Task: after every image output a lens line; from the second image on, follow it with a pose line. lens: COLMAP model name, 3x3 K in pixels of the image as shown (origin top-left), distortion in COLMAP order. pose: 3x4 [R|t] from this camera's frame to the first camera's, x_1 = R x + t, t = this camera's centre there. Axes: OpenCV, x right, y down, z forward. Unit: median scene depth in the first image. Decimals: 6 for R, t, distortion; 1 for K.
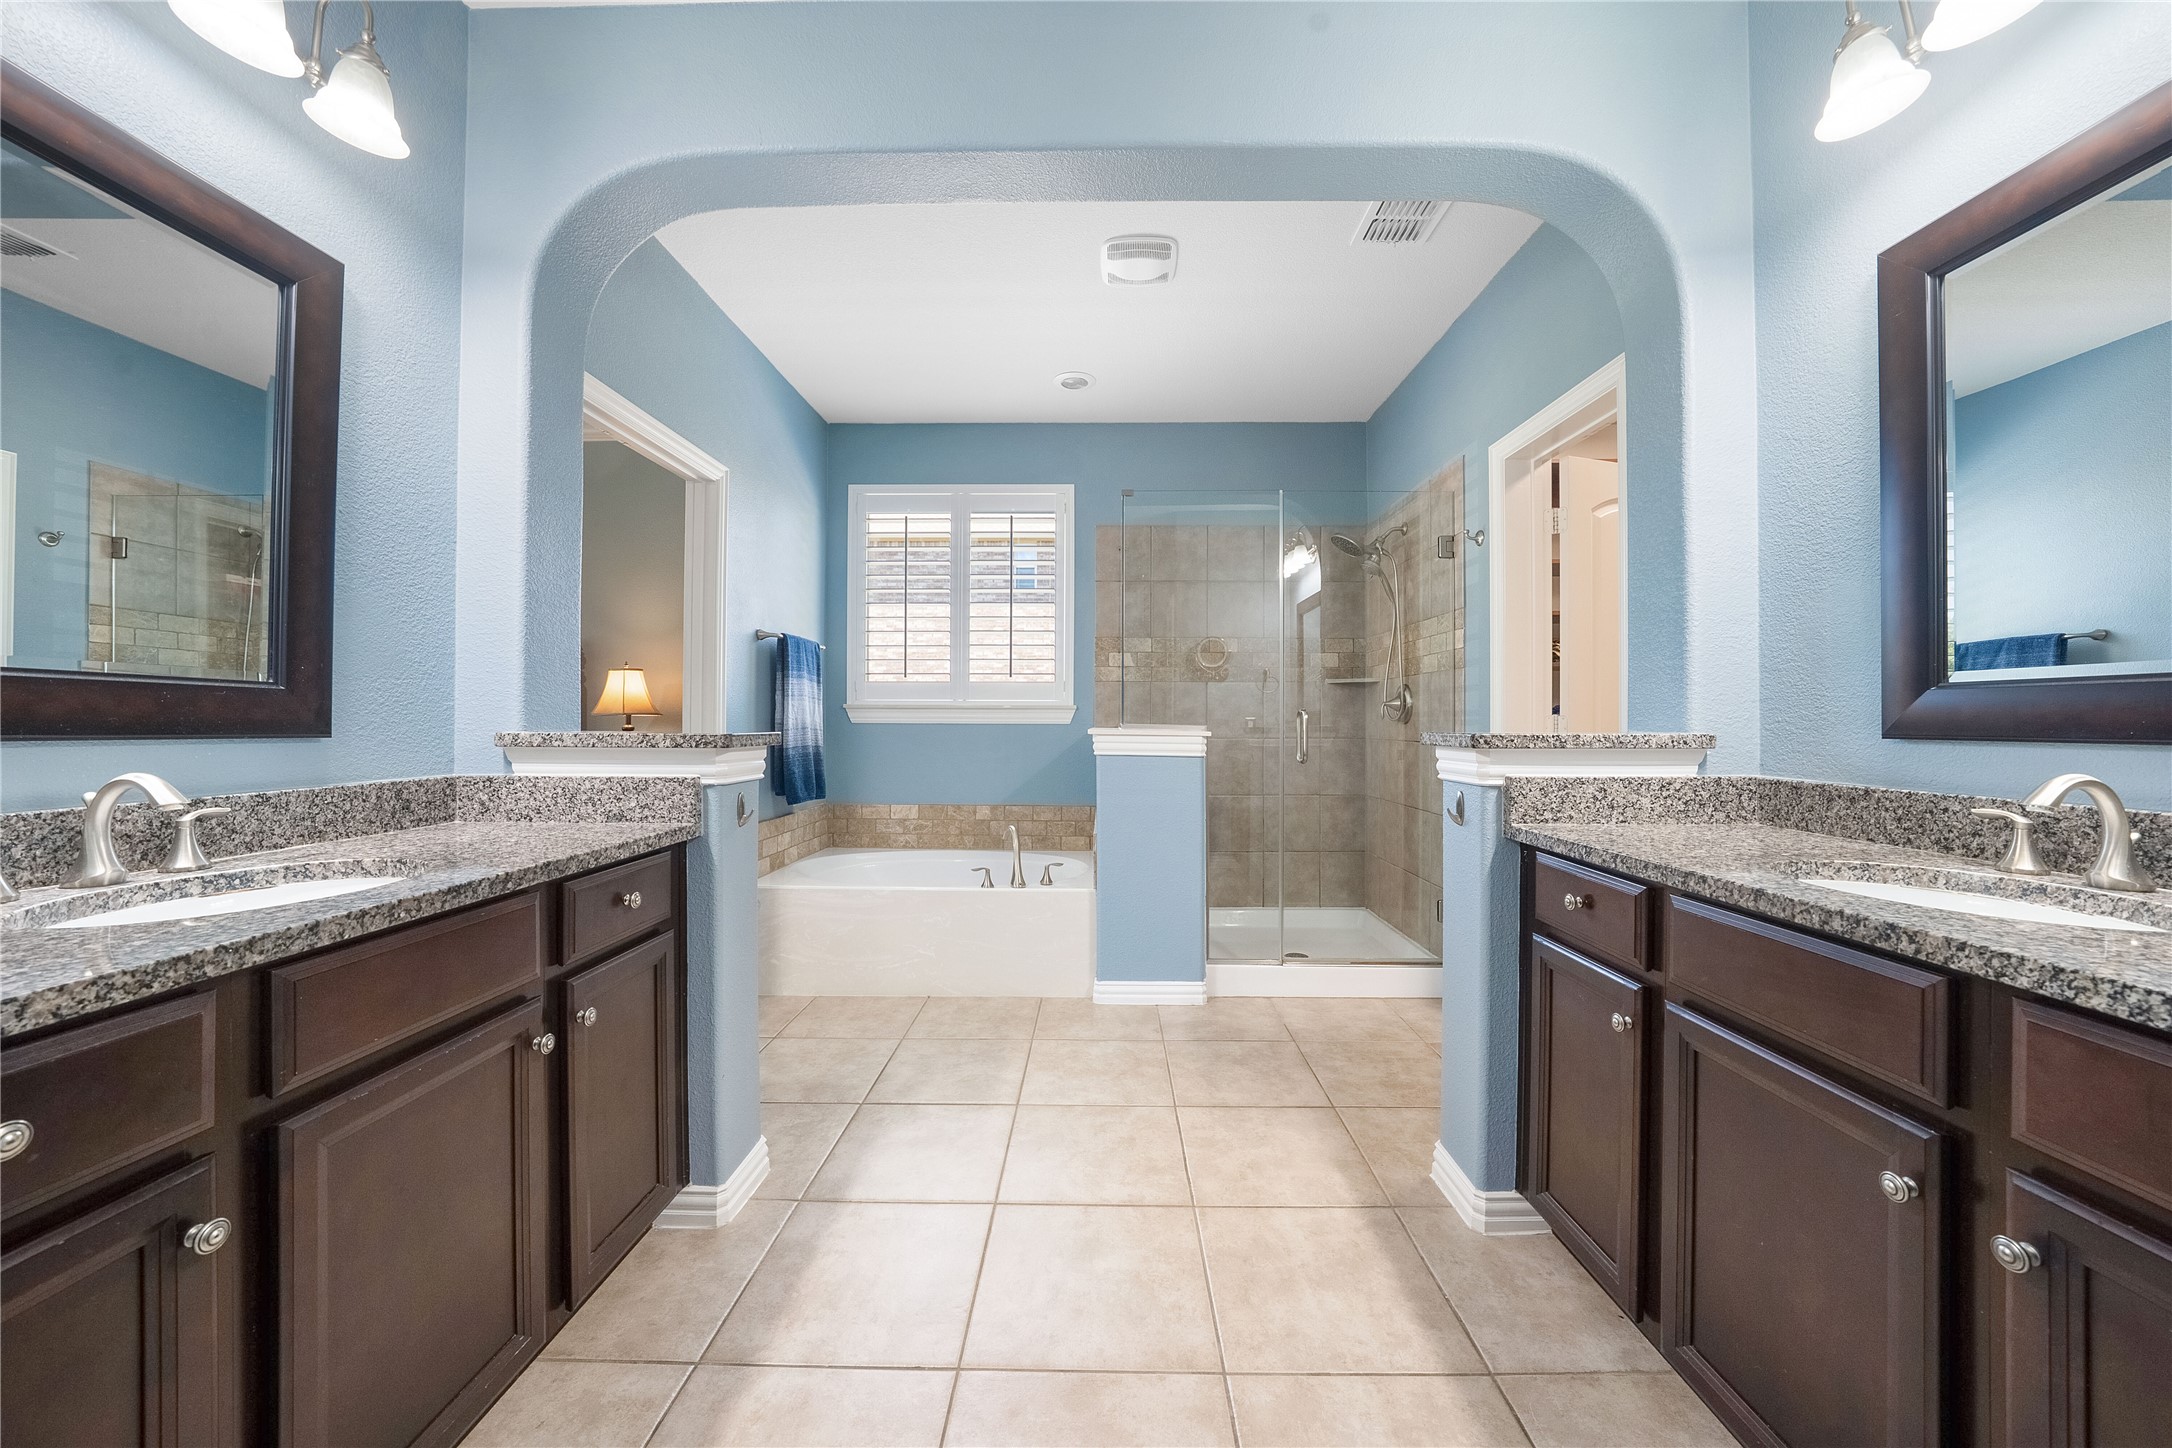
lens RADIAL K [[758.9, 0, 1072.0], [0, 758.9, 718.3], [0, 0, 1]] dist [-0.021868, 0.003298]
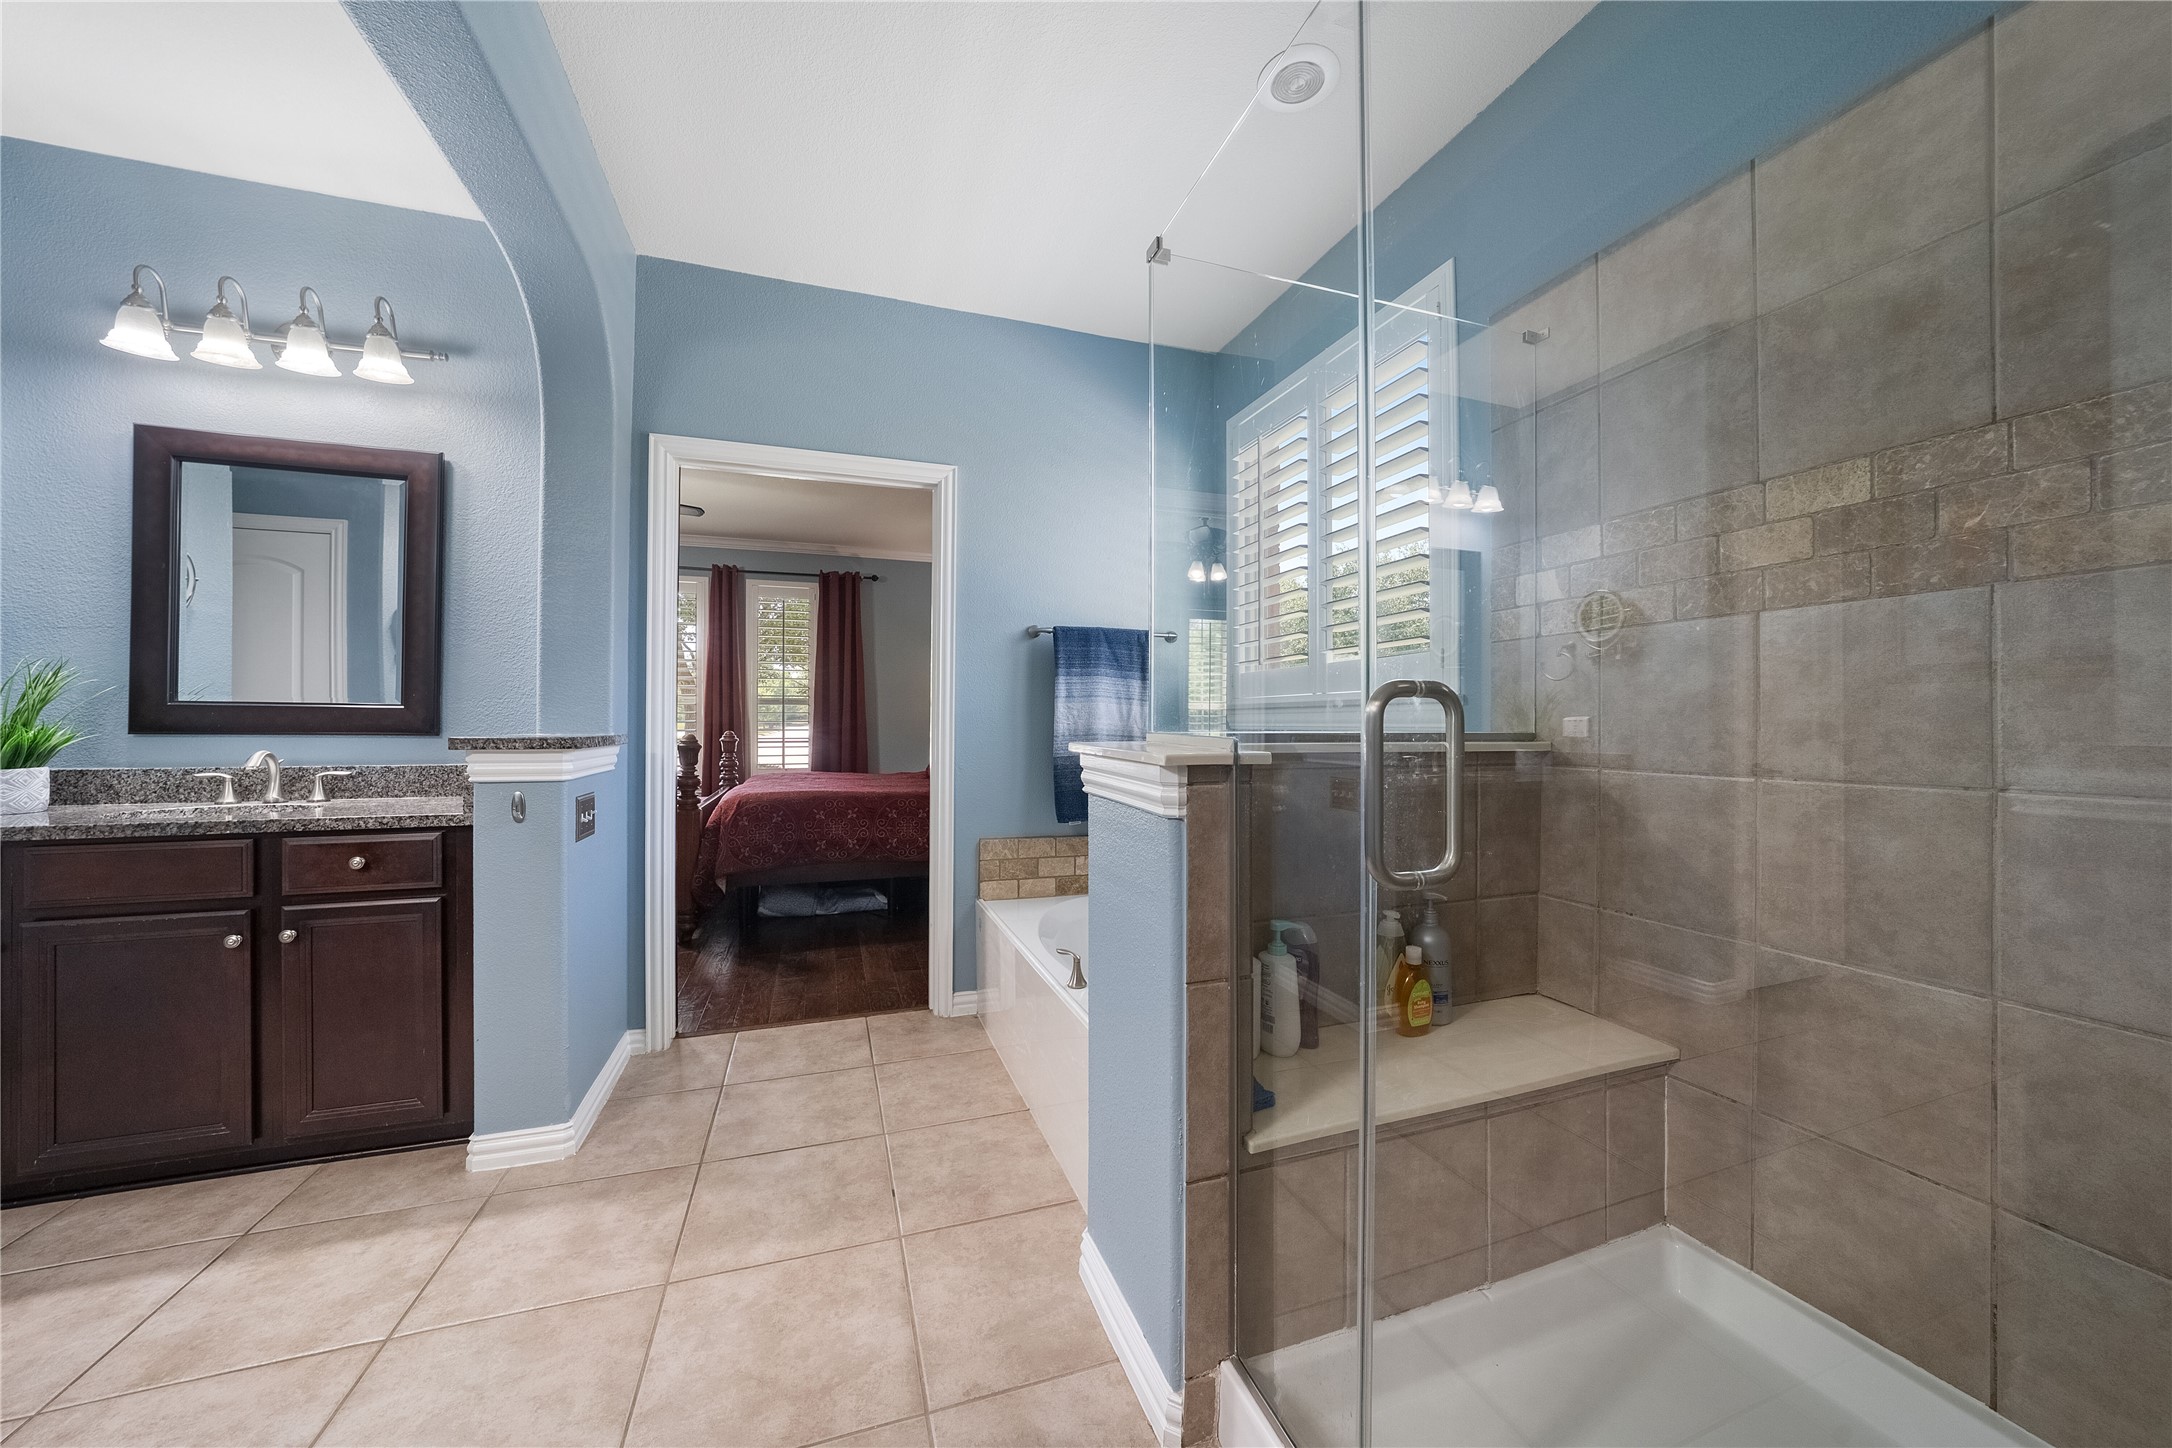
lens RADIAL K [[758.9, 0, 1076.6], [0, 758.9, 717.7], [0, 0, 1]] dist [-0.021868, 0.003298]
pose [[0.364401, -0.009555, -0.931193, 0.455565], [0.002947, 0.999954, -0.009108, 0.001870], [0.931237, 0.000575, 0.364413, 0.713035]]
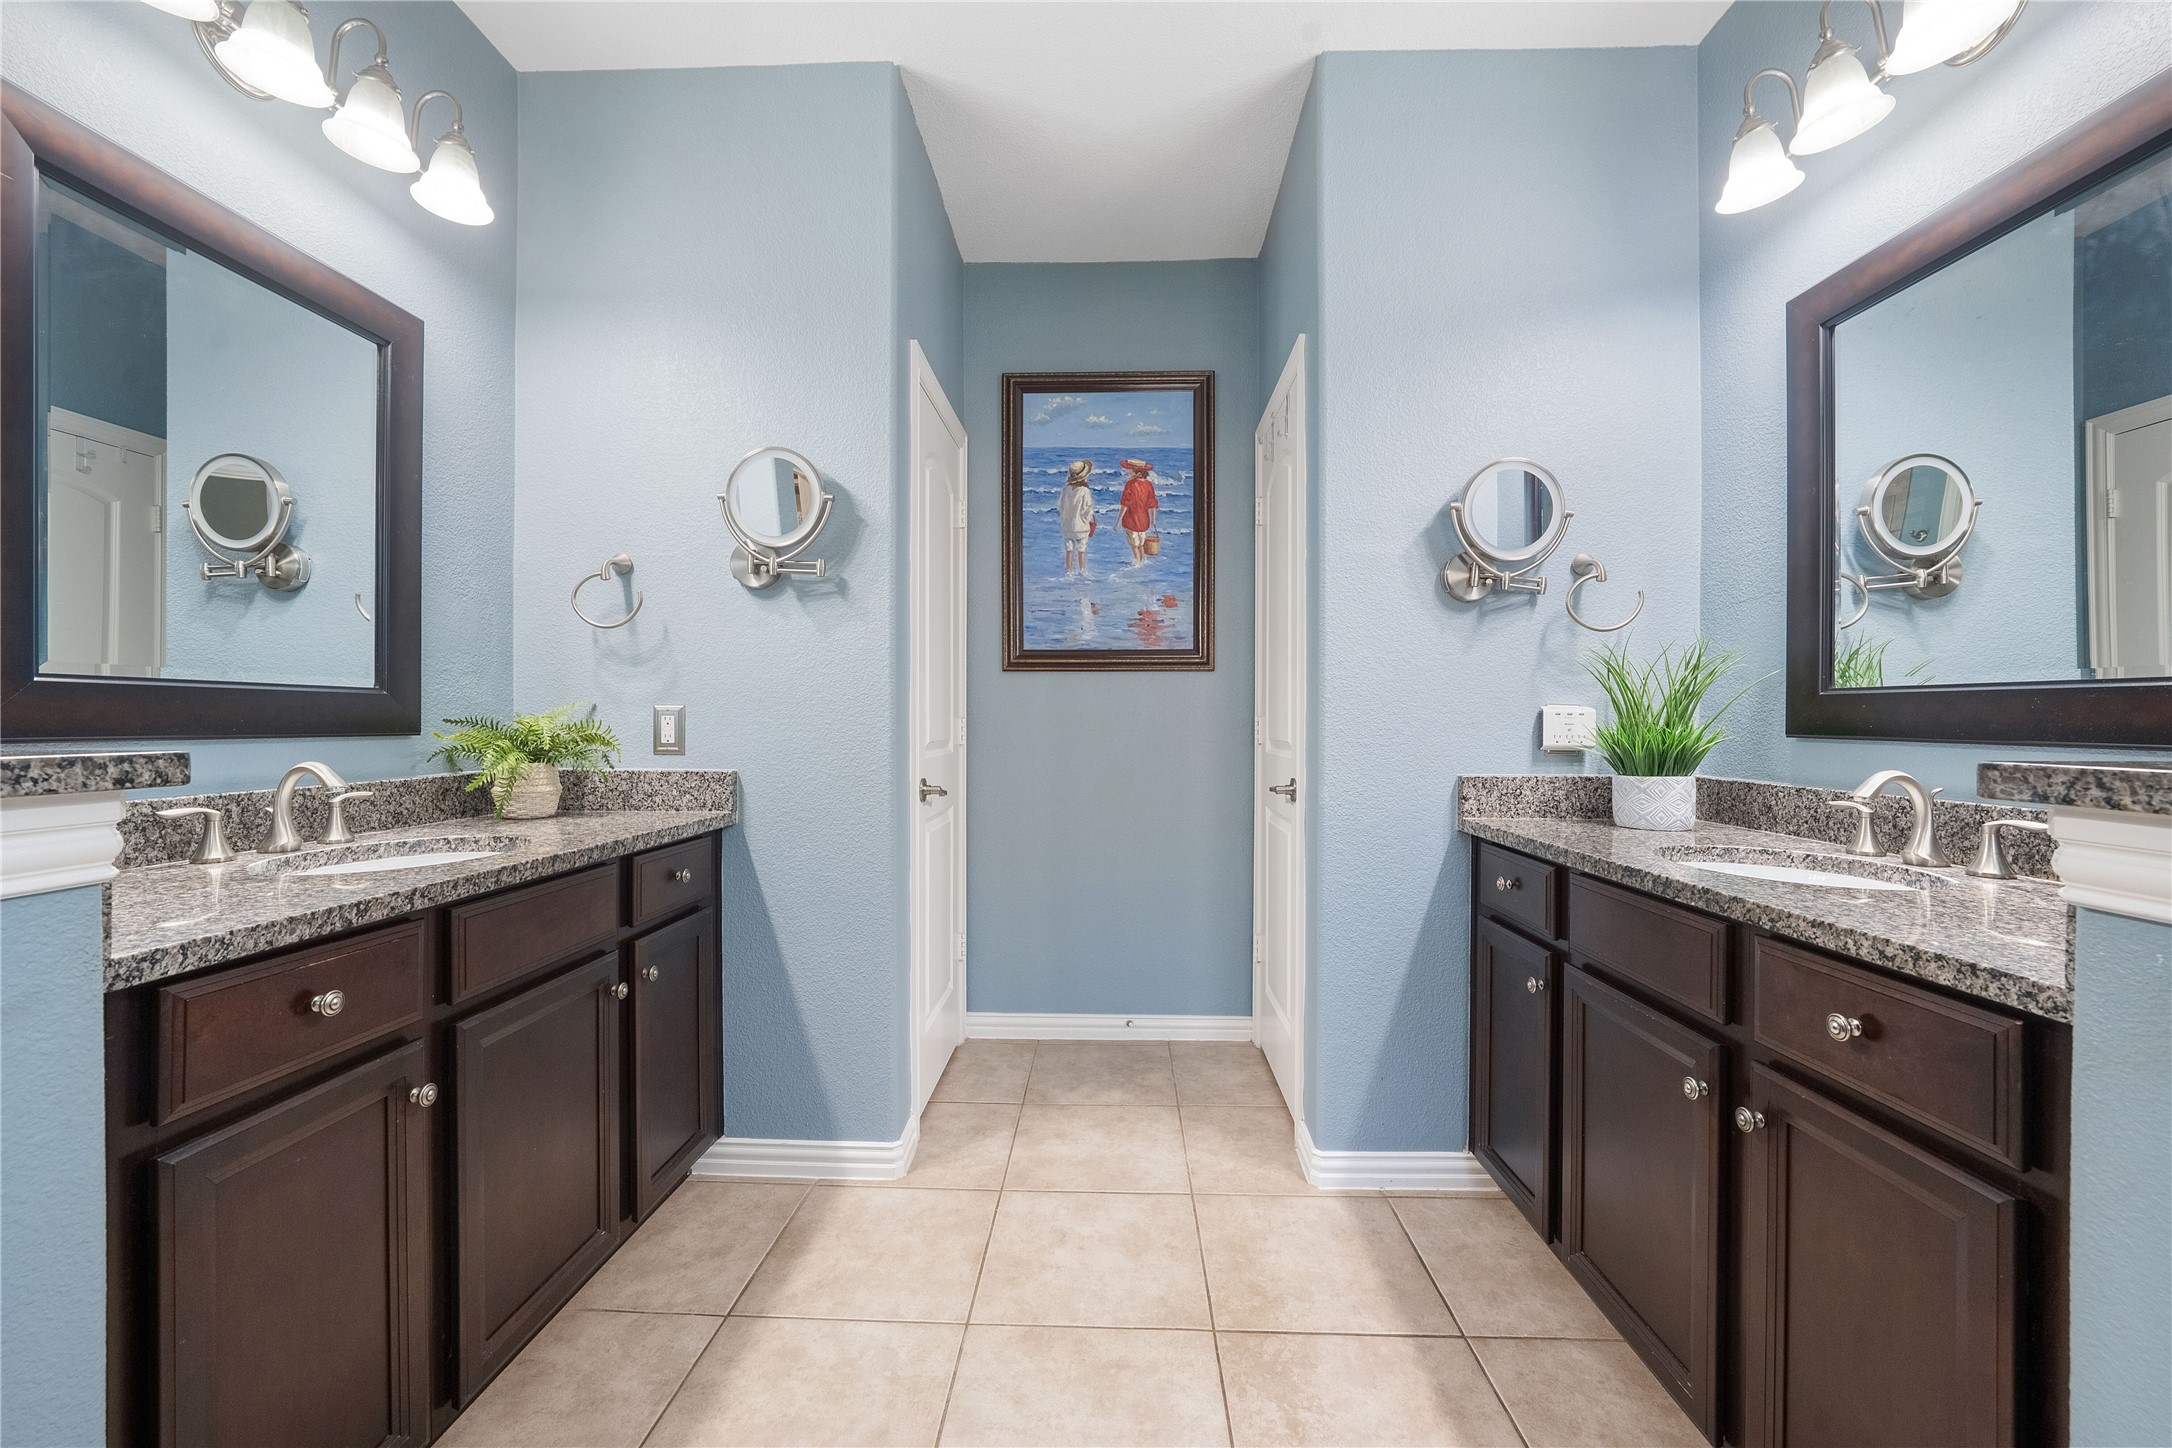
lens RADIAL K [[856.2, 0, 1097.2], [0, 856.2, 717.8], [0, 0, 1]] dist [-0.015662, 0.002524]
pose [[-0.999855, -0.004263, -0.016493, 0.008944], [-0.004150, 0.999968, -0.006884, 0.001244], [0.016522, -0.006815, -0.999840, 0.700749]]
